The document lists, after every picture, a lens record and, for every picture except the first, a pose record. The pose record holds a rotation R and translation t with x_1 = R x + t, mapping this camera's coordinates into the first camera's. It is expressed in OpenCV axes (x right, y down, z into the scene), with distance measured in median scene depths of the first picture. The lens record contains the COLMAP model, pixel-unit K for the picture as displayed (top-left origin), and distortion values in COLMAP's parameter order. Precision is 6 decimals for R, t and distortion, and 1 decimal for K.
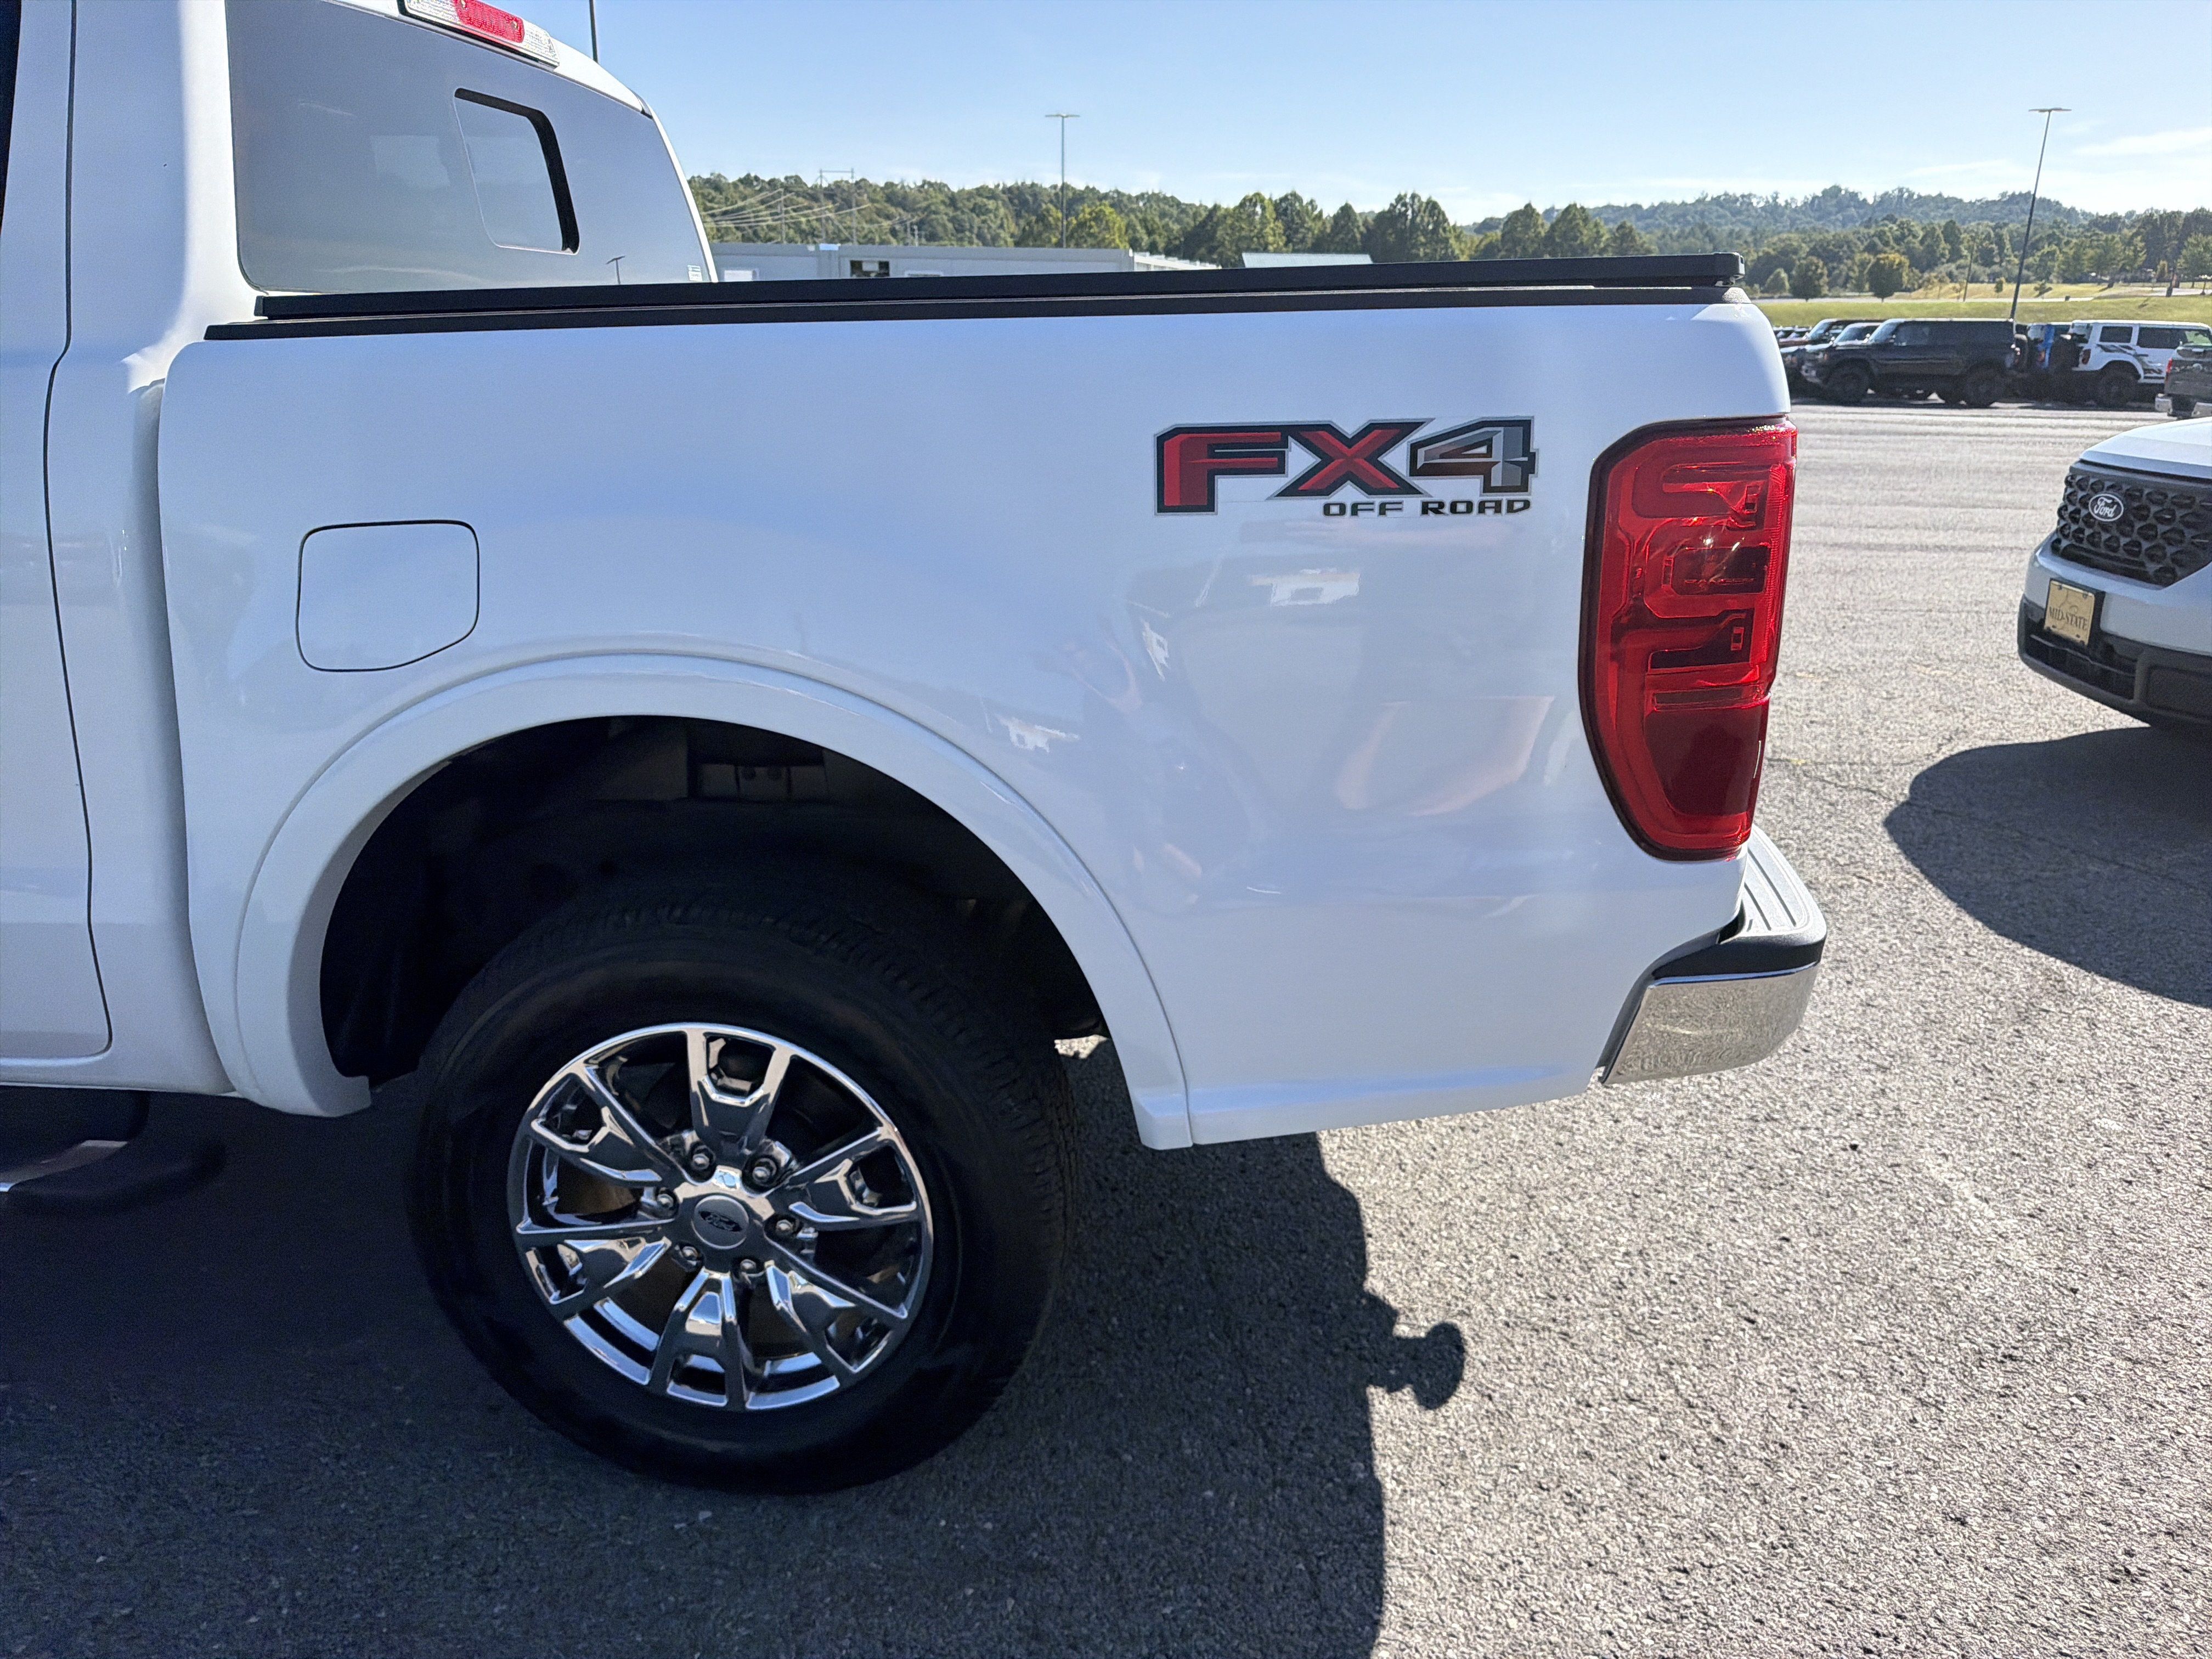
lens RADIAL K [[1542.5, 0, 1105.7], [0, 1542.5, 808.1], [0, 0, 1]] dist [0.051437, -0.067903]
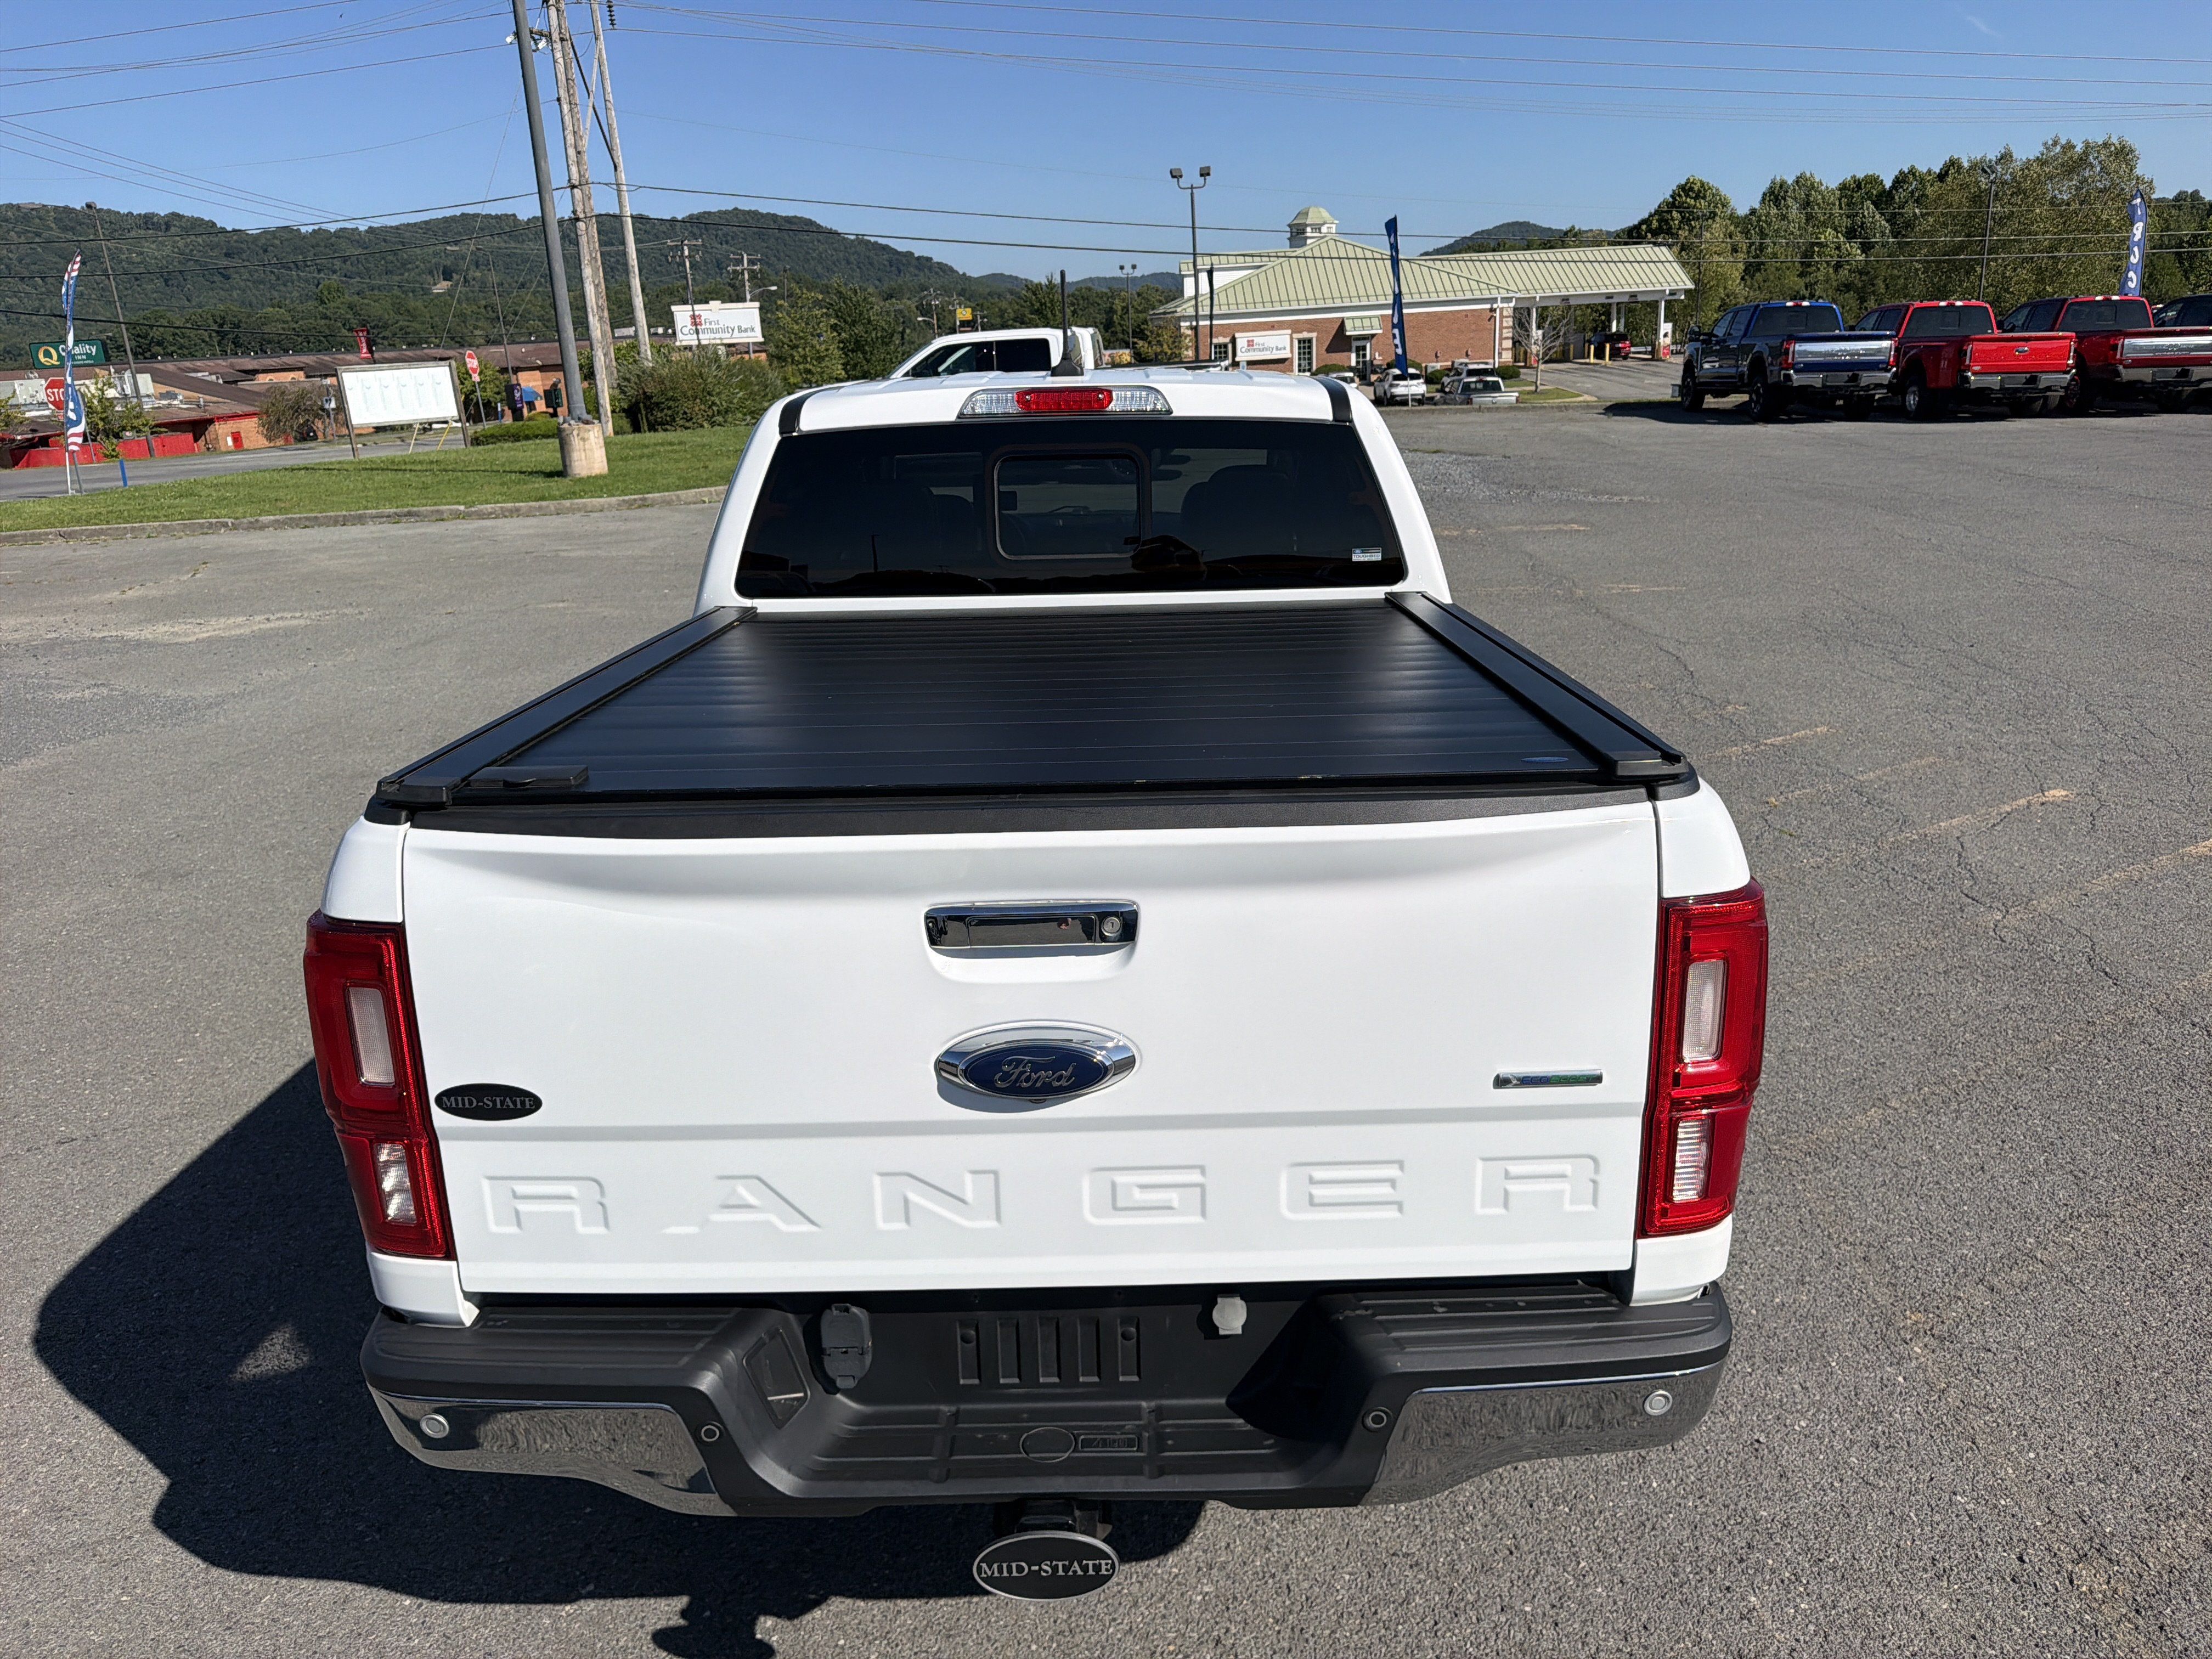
lens RADIAL K [[1542.5, 0, 1106.0], [0, 1542.5, 829.5], [0, 0, 1]] dist [-0.002663, -0.001520]
pose [[0.137300, 0.284811, -0.948700, 1.102992], [-0.261935, 0.934115, 0.242525, -0.518120], [0.955269, 0.215199, 0.202856, 0.888362]]
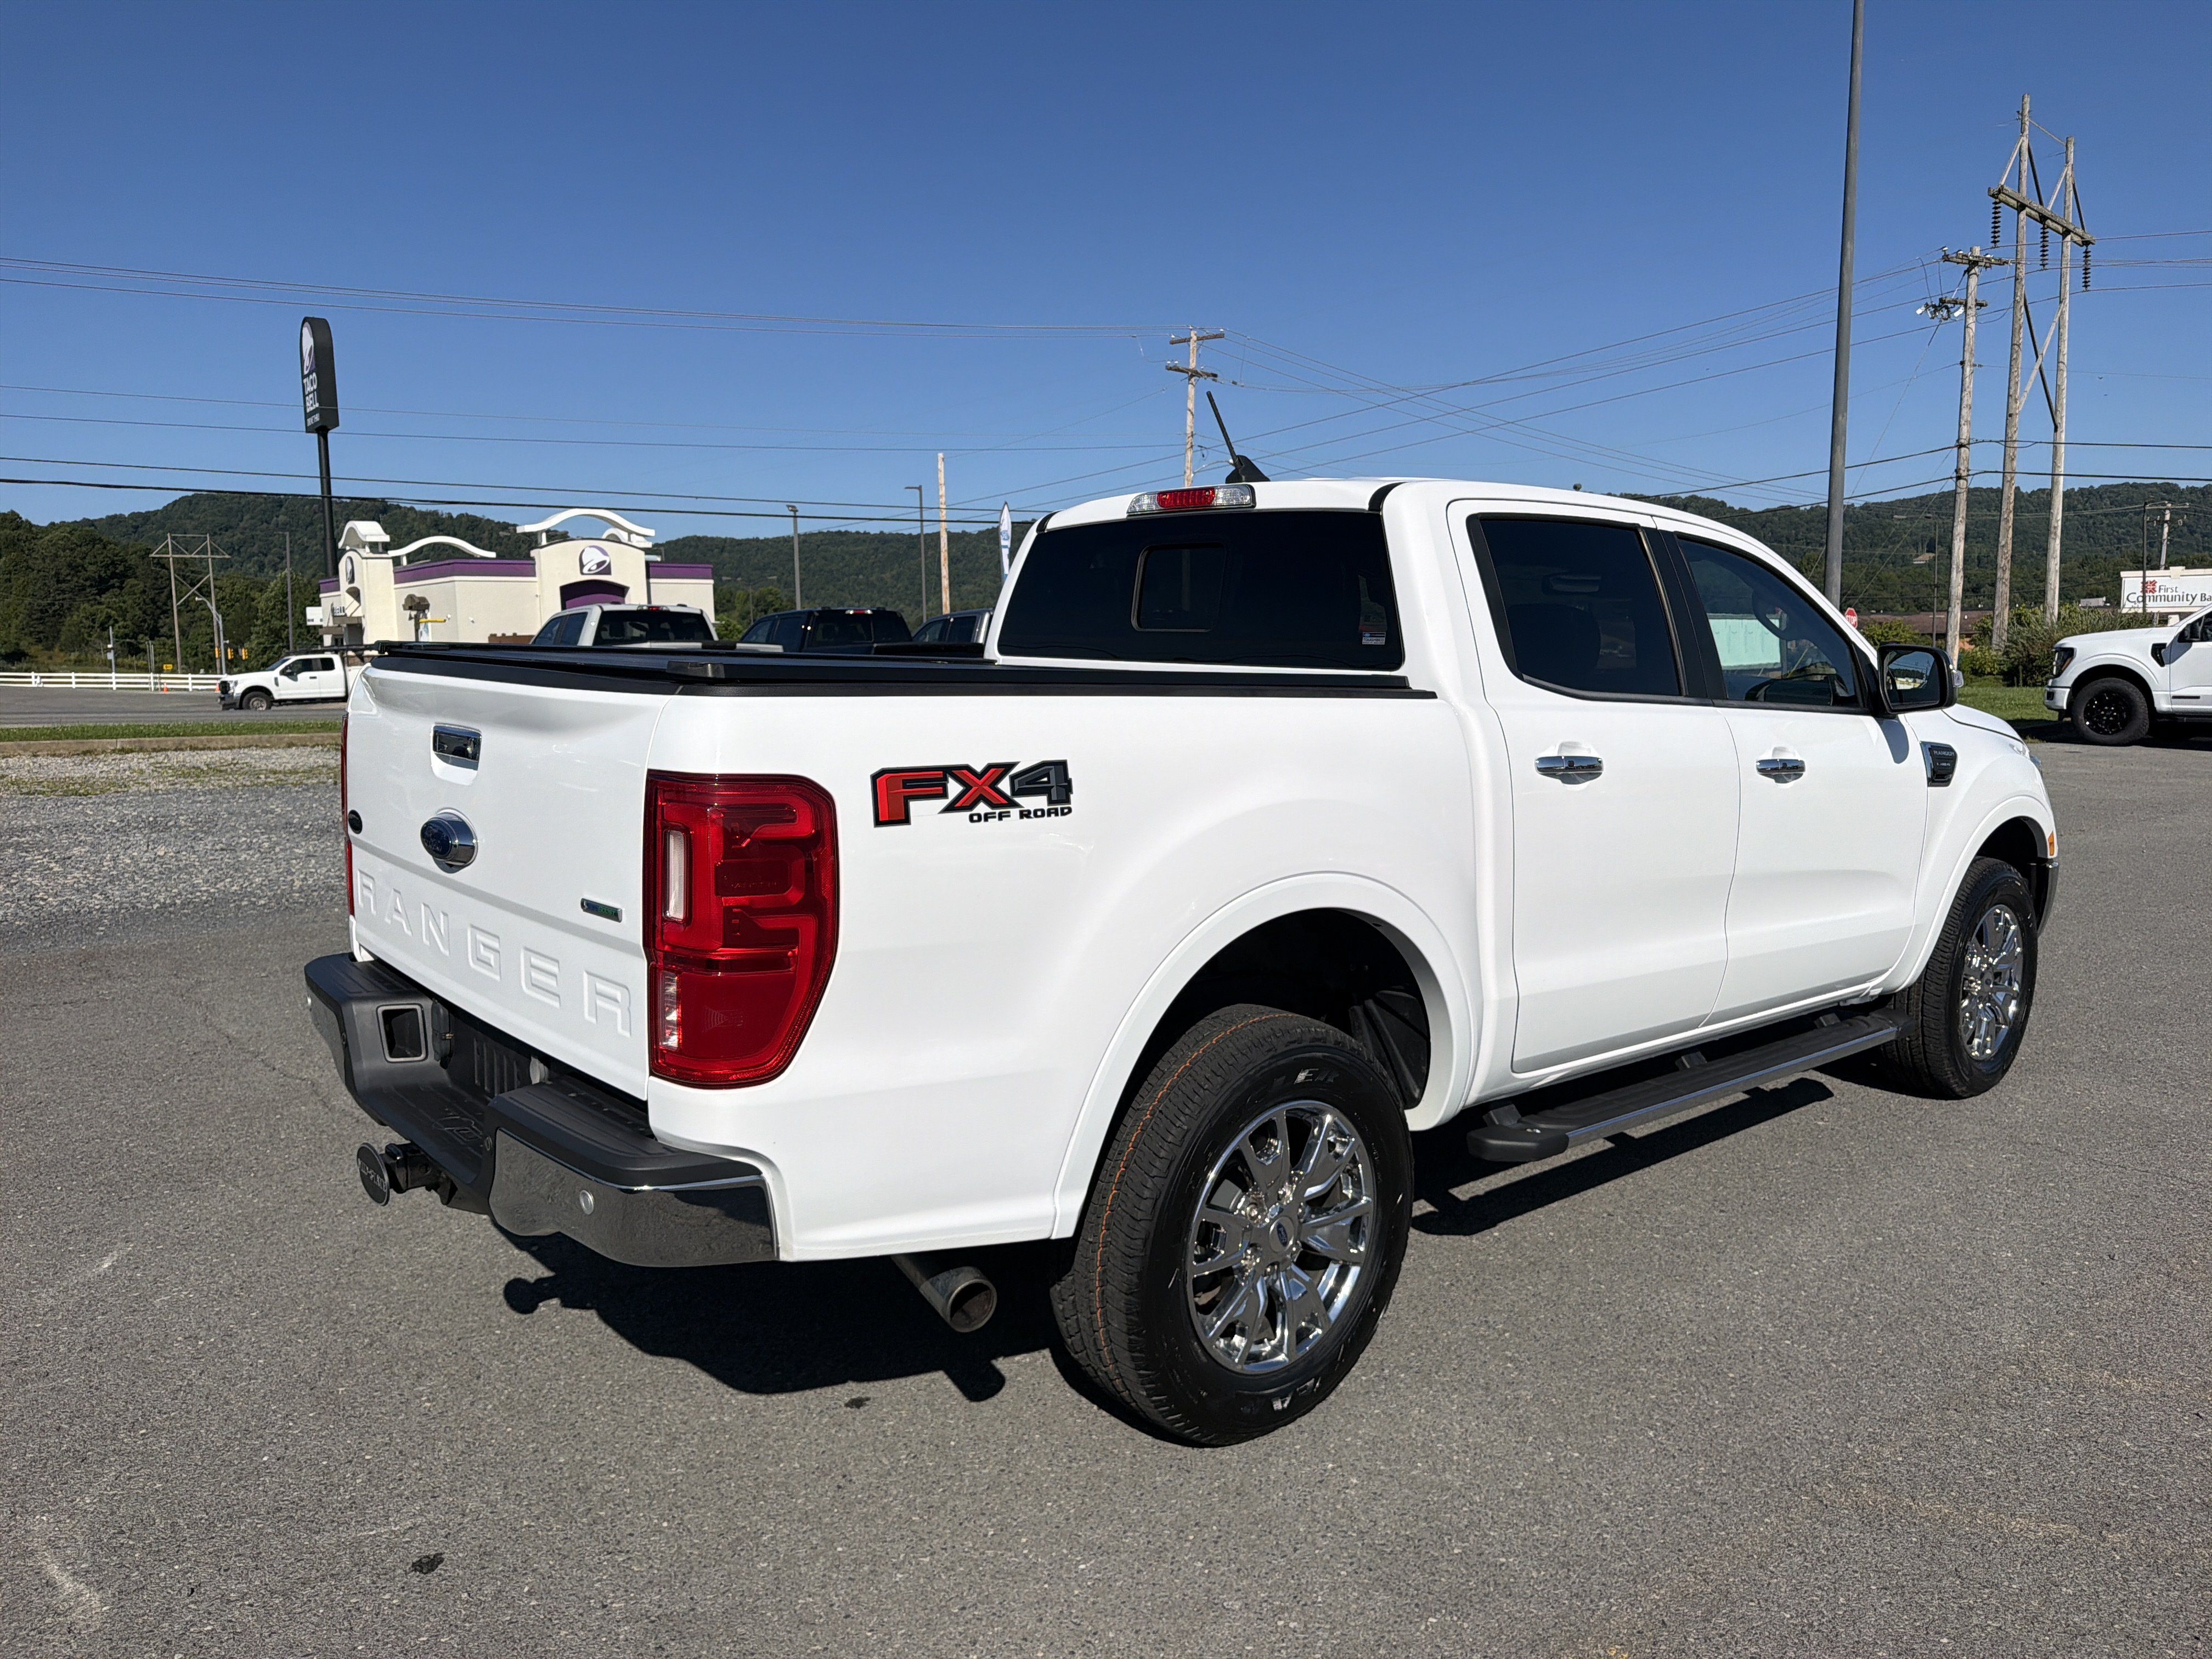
lens RADIAL K [[1558.5, 0, 1163.8], [0, 1558.5, 822.2], [0, 0, 1]] dist [0.004070, -0.003294]
pose [[-0.647406, 0.079825, -0.757954, 0.940198], [-0.236557, 0.924337, 0.299402, -0.710731], [0.724505, 0.373134, -0.579538, 2.155899]]
